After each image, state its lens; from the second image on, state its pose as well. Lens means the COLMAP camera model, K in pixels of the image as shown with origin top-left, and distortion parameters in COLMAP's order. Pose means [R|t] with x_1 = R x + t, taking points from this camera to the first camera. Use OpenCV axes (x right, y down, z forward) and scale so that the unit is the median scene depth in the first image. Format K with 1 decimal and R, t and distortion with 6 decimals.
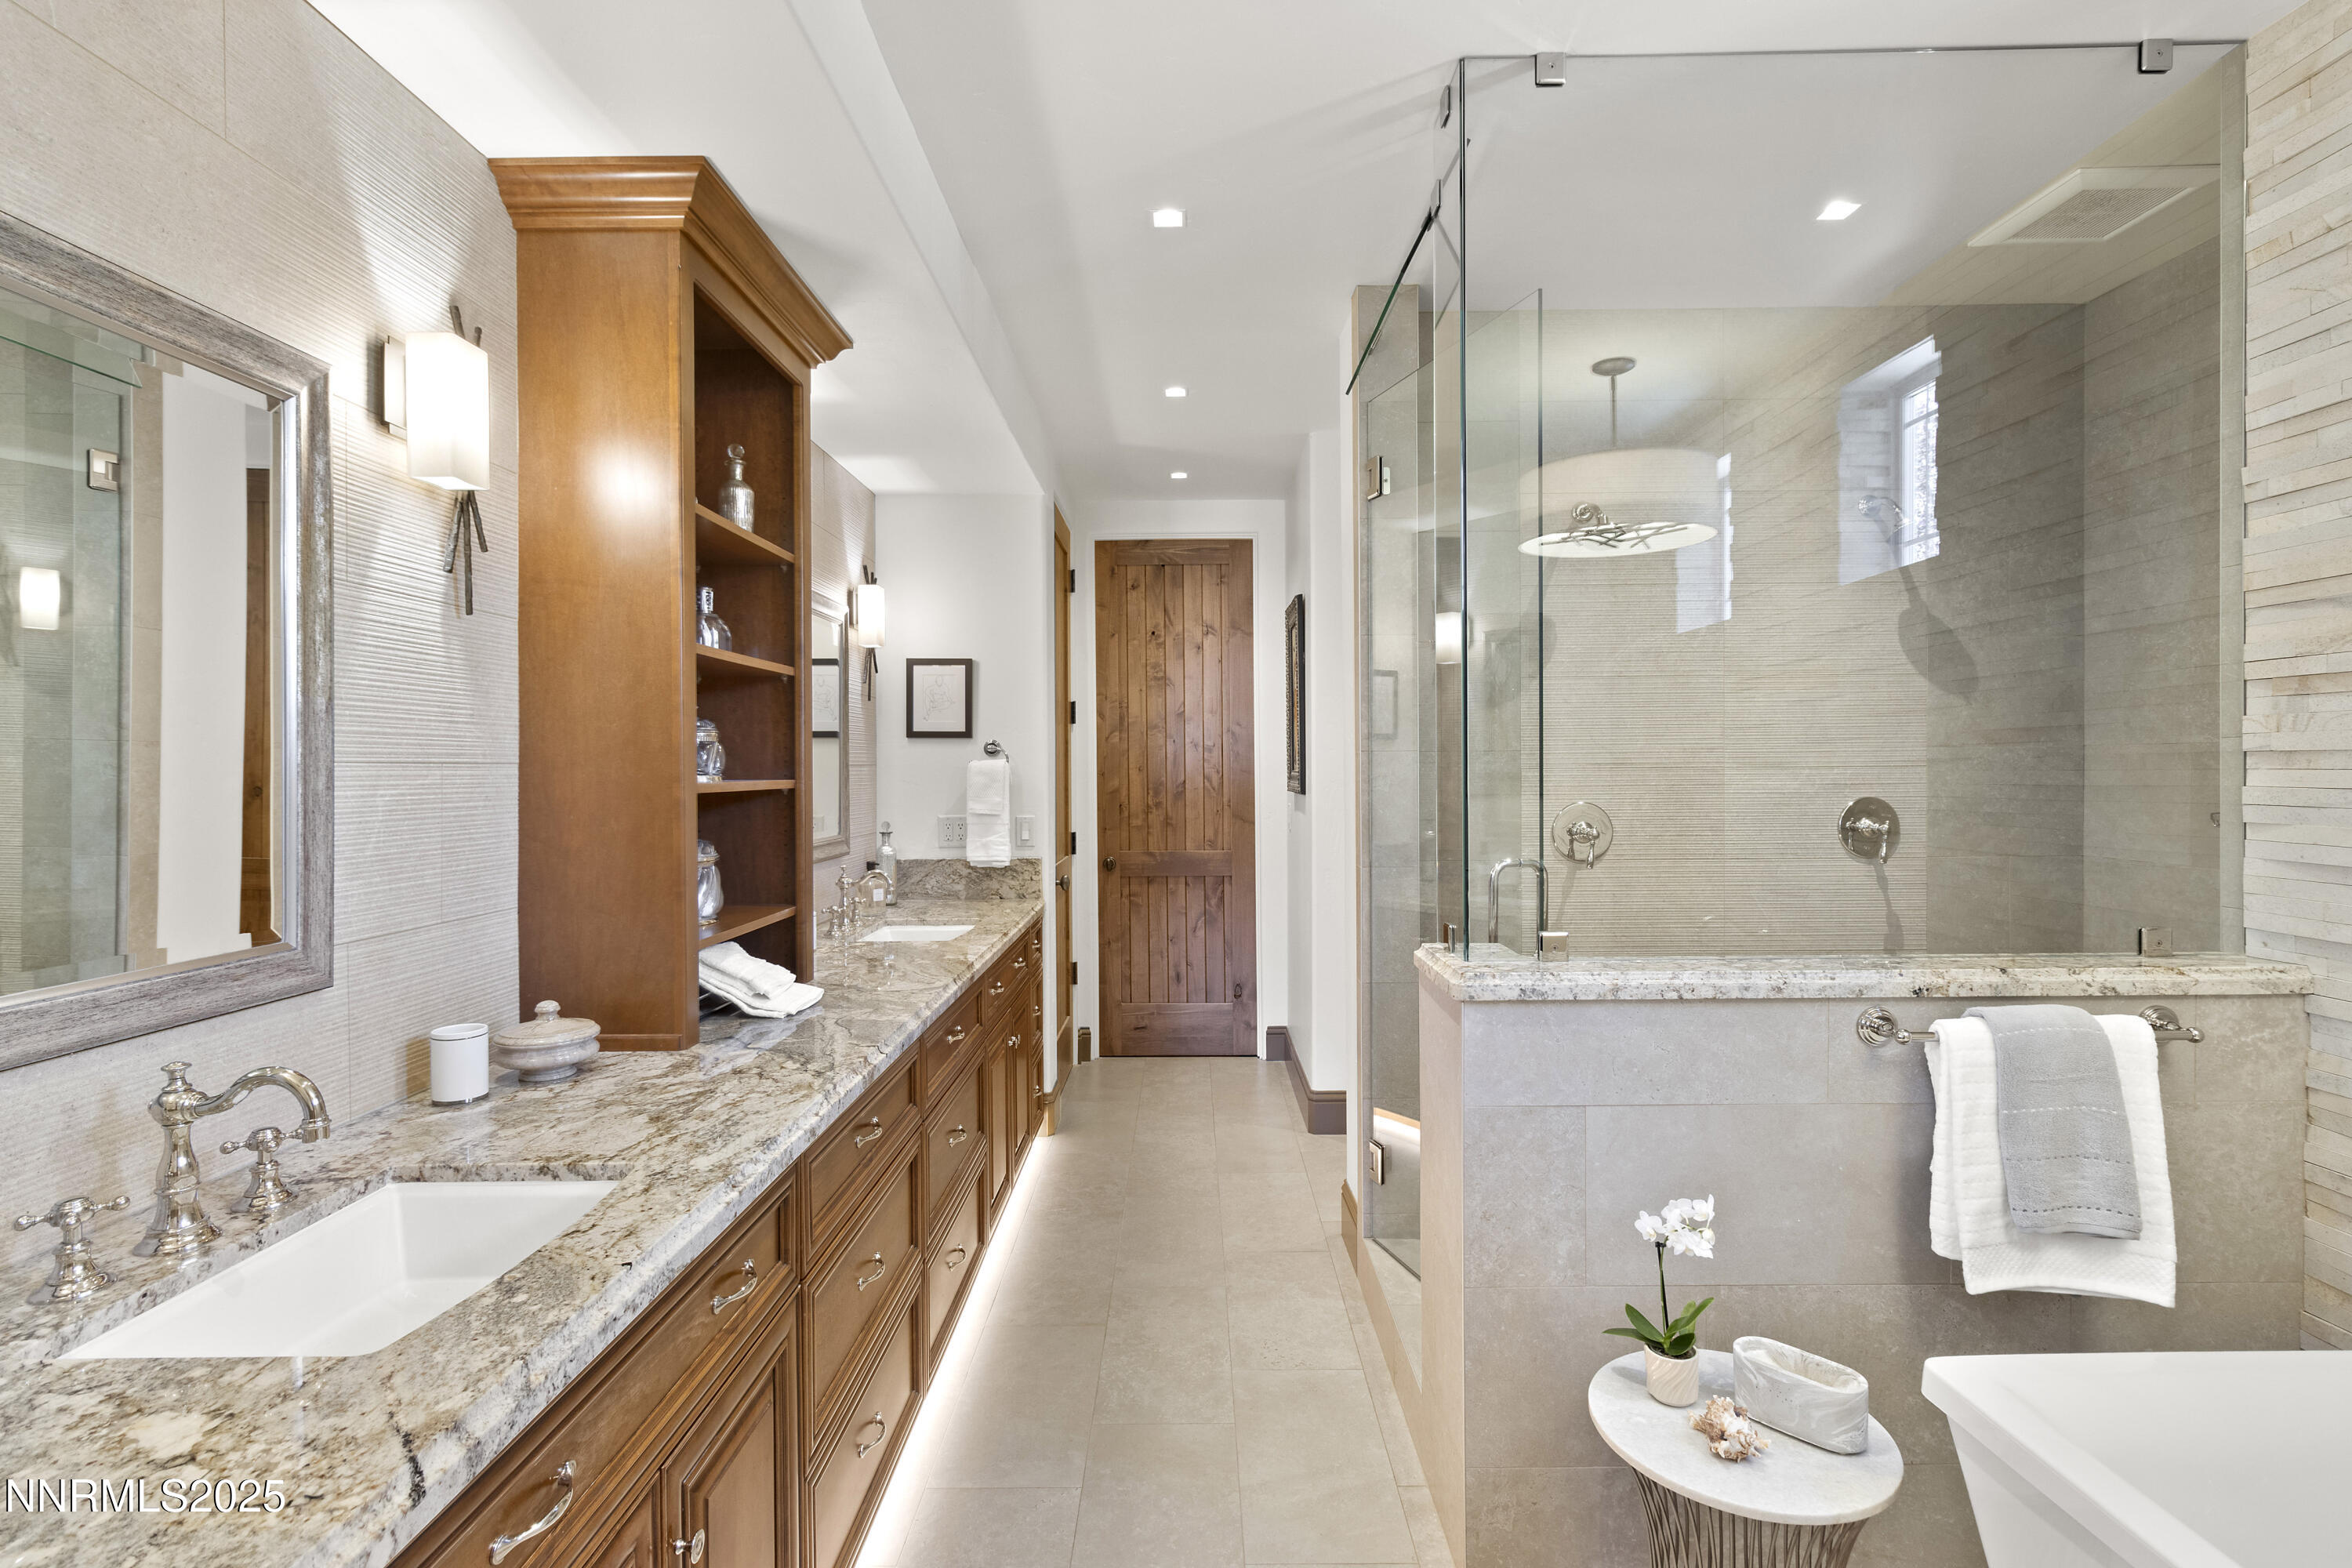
lens RADIAL K [[1095.2, 0, 1200.3], [0, 1095.2, 780.8], [0, 0, 1]] dist [0.000364, 0.001798]
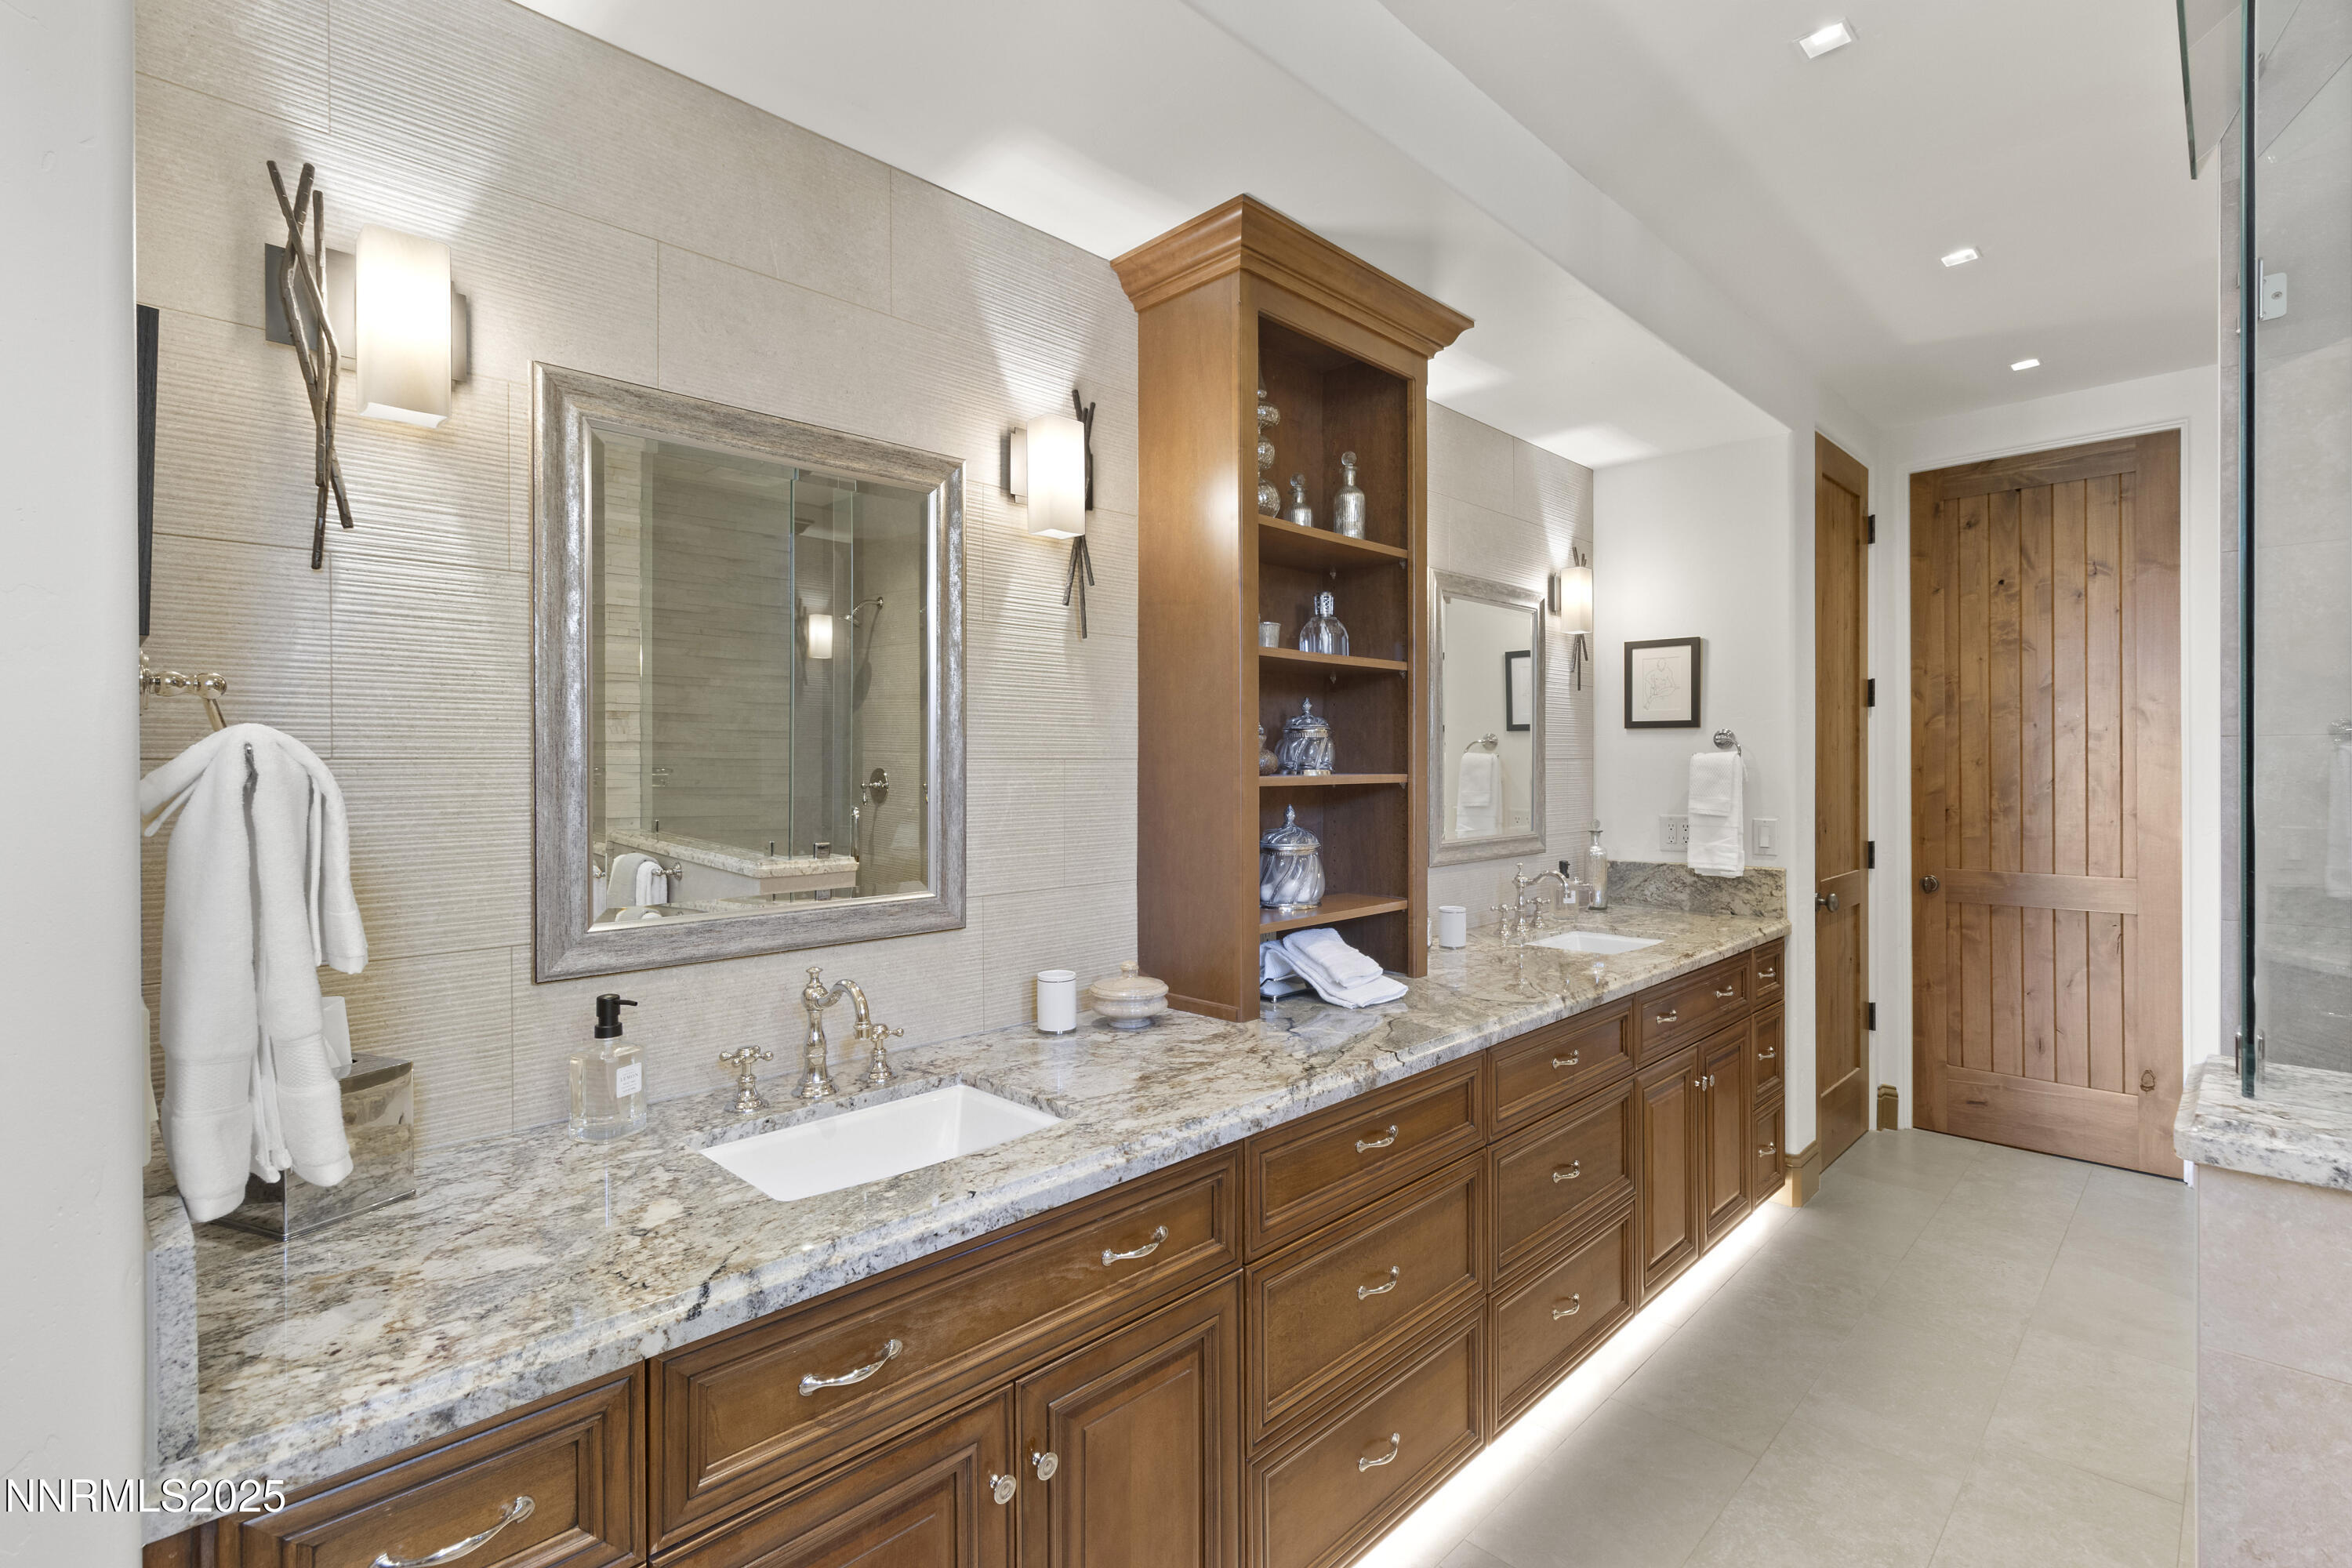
lens RADIAL K [[1095.2, 0, 1182.0], [0, 1095.2, 774.1], [0, 0, 1]] dist [0.000364, 0.001798]
pose [[0.707035, 0.007888, -0.707135, 0.255990], [-0.007599, 0.999965, 0.003556, -0.004107], [0.707138, 0.002859, 0.707070, 0.191602]]
